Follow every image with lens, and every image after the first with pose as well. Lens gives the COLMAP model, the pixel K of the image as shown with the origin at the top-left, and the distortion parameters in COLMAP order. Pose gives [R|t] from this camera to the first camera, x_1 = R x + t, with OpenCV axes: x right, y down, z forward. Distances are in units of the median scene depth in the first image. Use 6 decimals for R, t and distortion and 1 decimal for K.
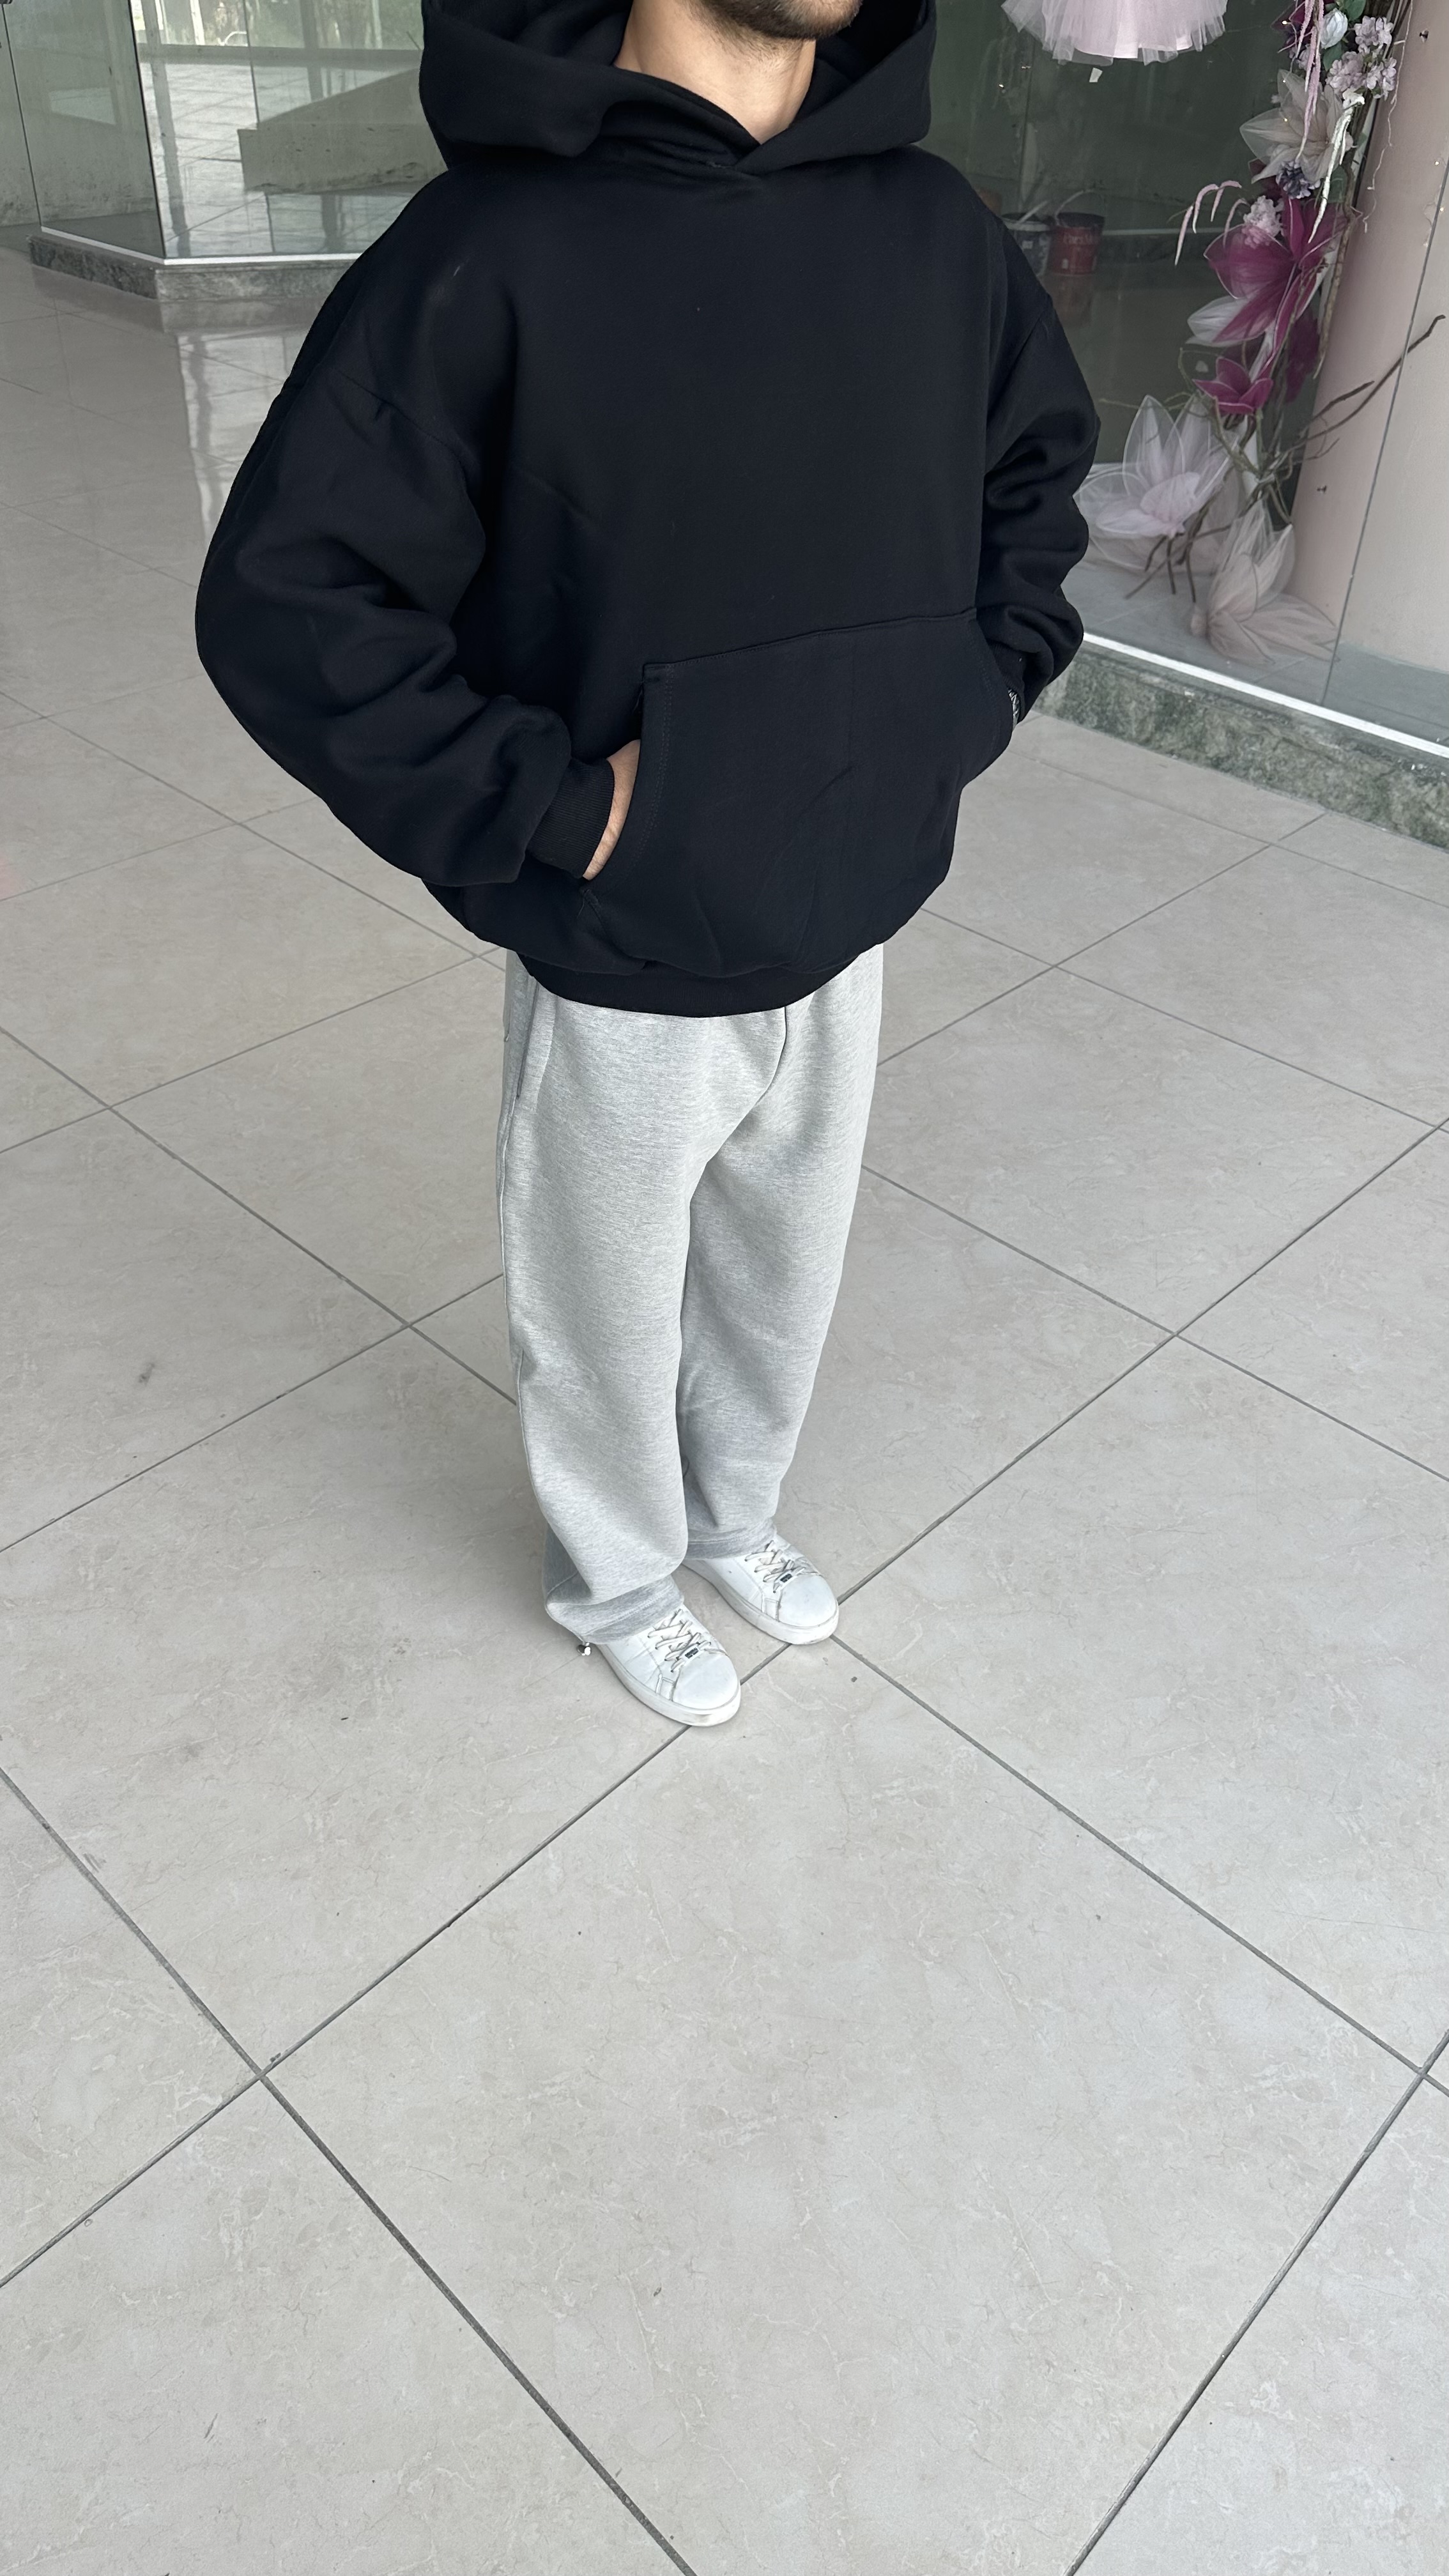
lens RADIAL K [[1860.1, 0, 724.5], [0, 1860.1, 1288.0], [0, 0, 1]] dist [0.177311, -0.407695]
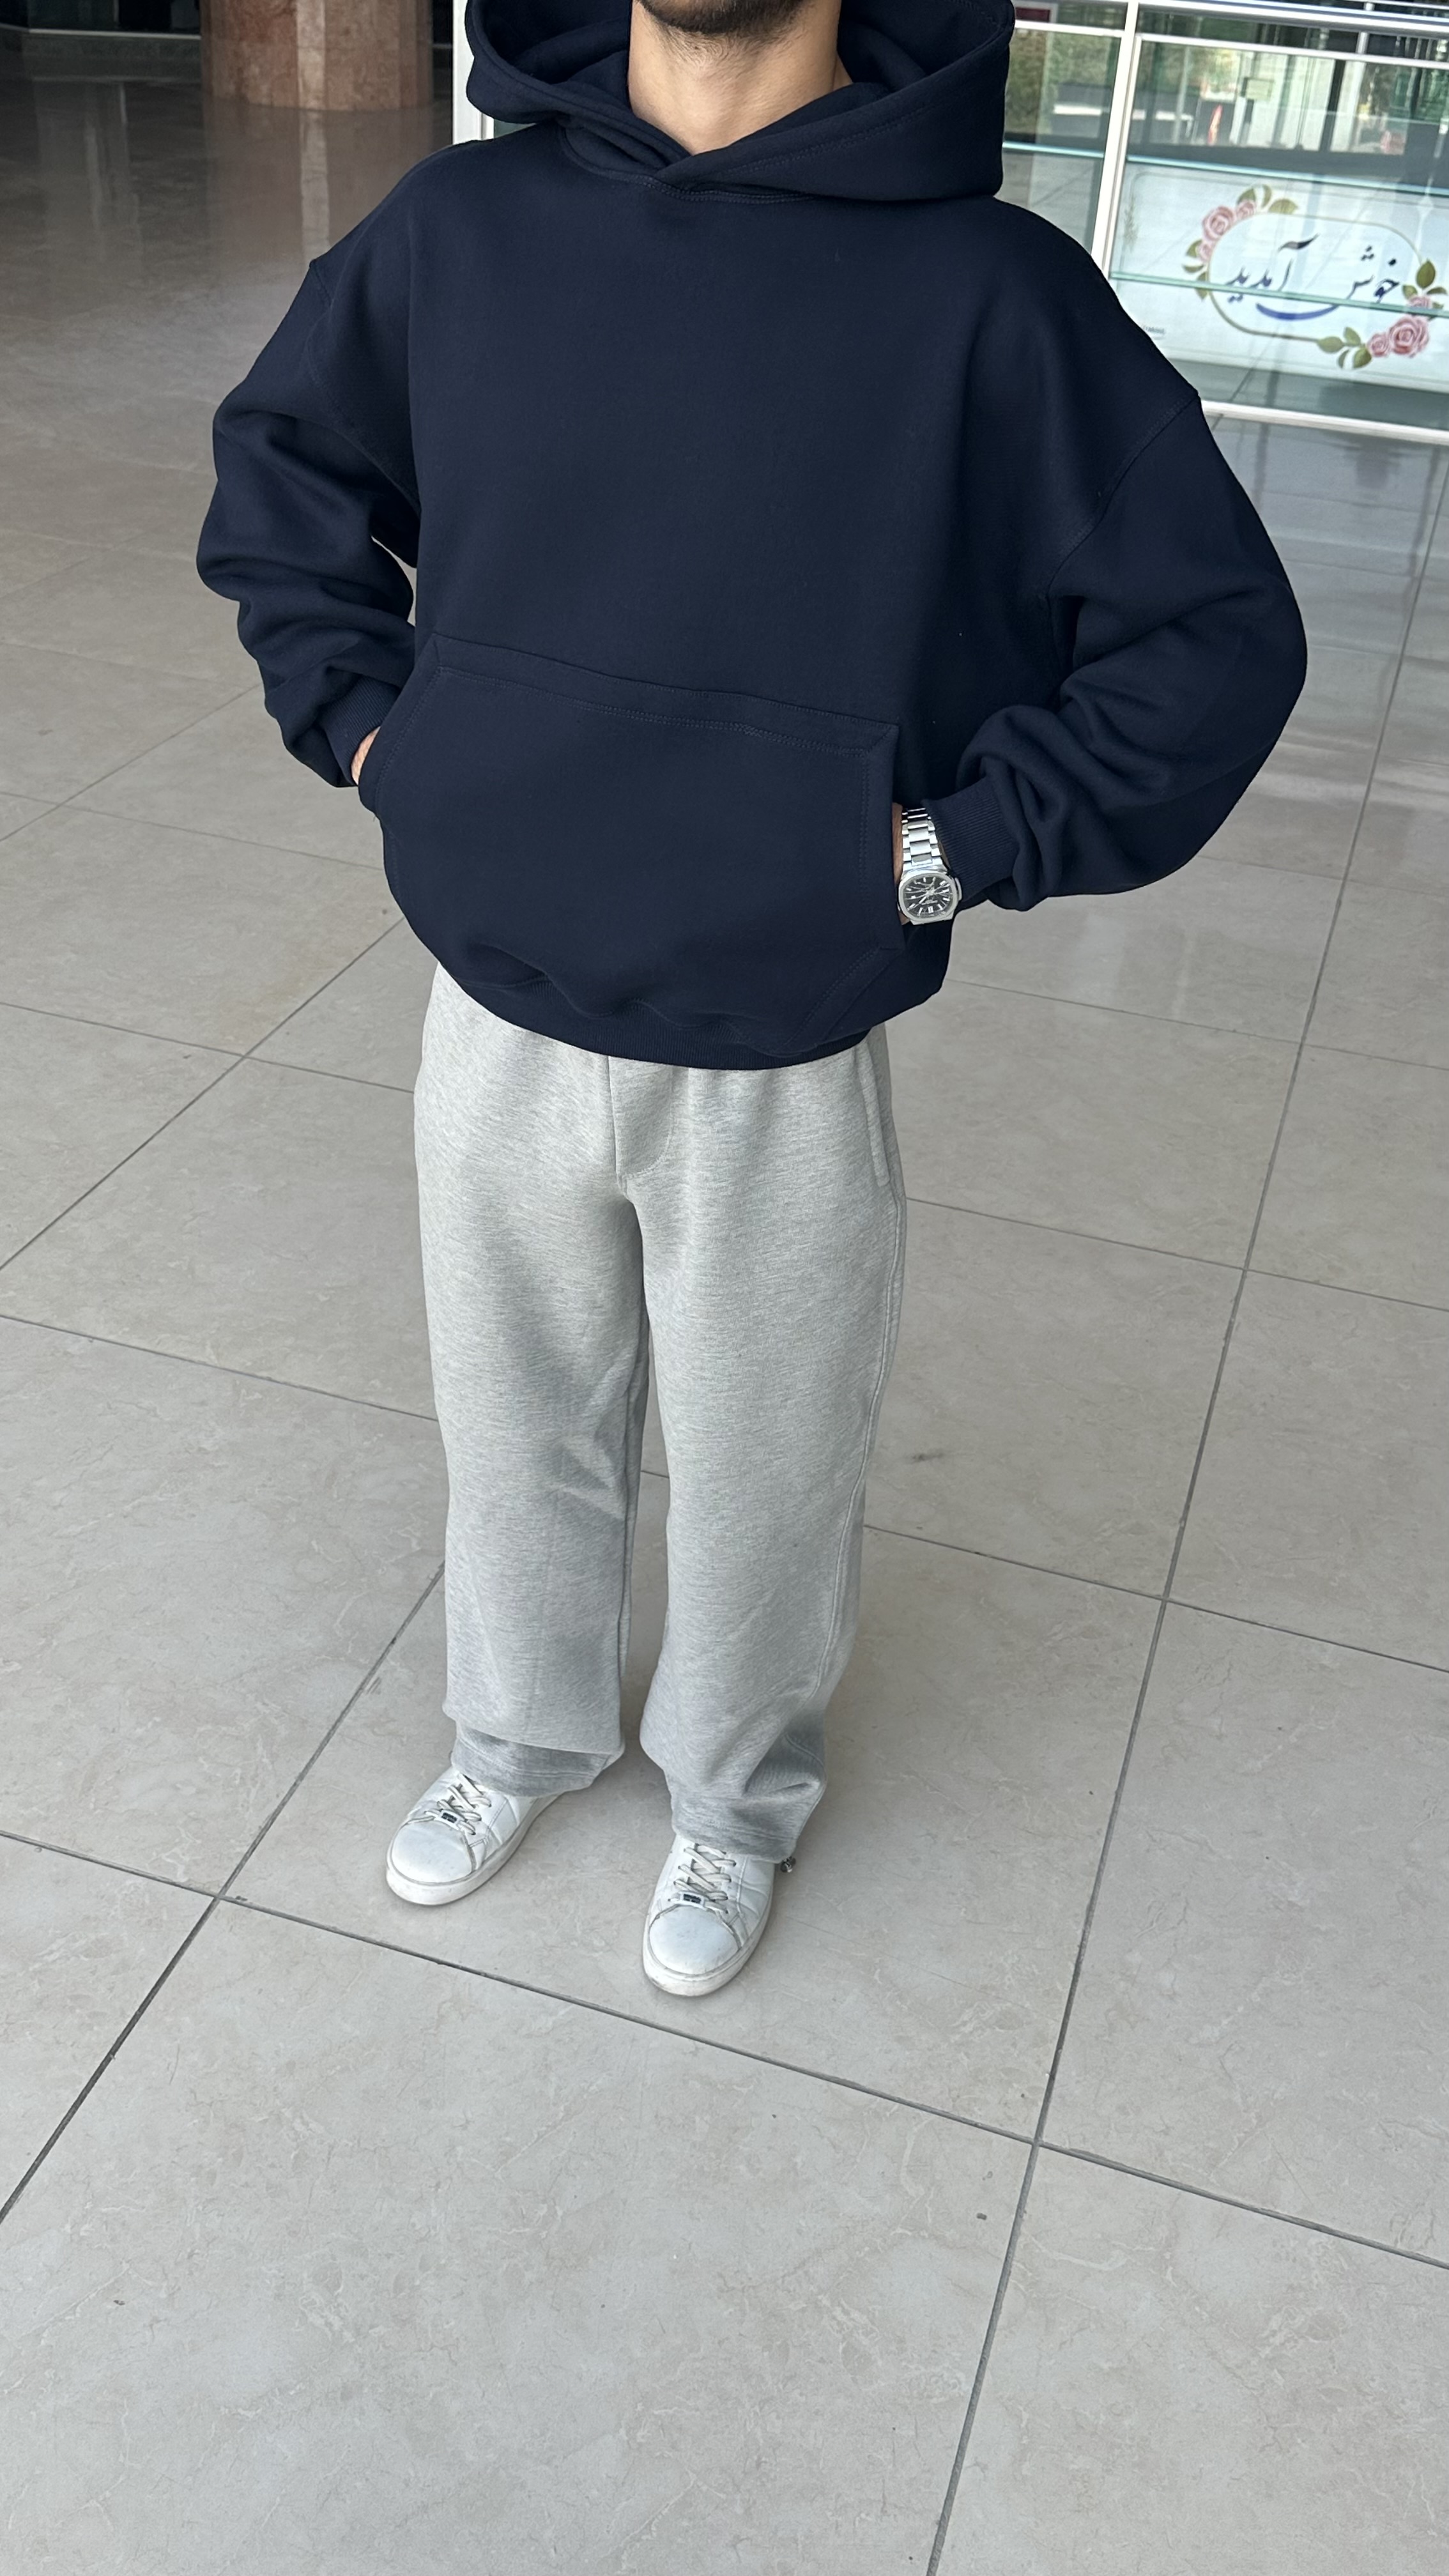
lens RADIAL K [[2184.1, 0, 724.5], [0, 2184.1, 1288.0], [0, 0, 1]] dist [0.177402, -0.354026]
pose [[0.453725, 0.494759, -0.741179, 0.600935], [-0.581702, 0.794516, 0.174265, -0.220084], [0.675098, 0.352077, 0.648294, 0.260410]]
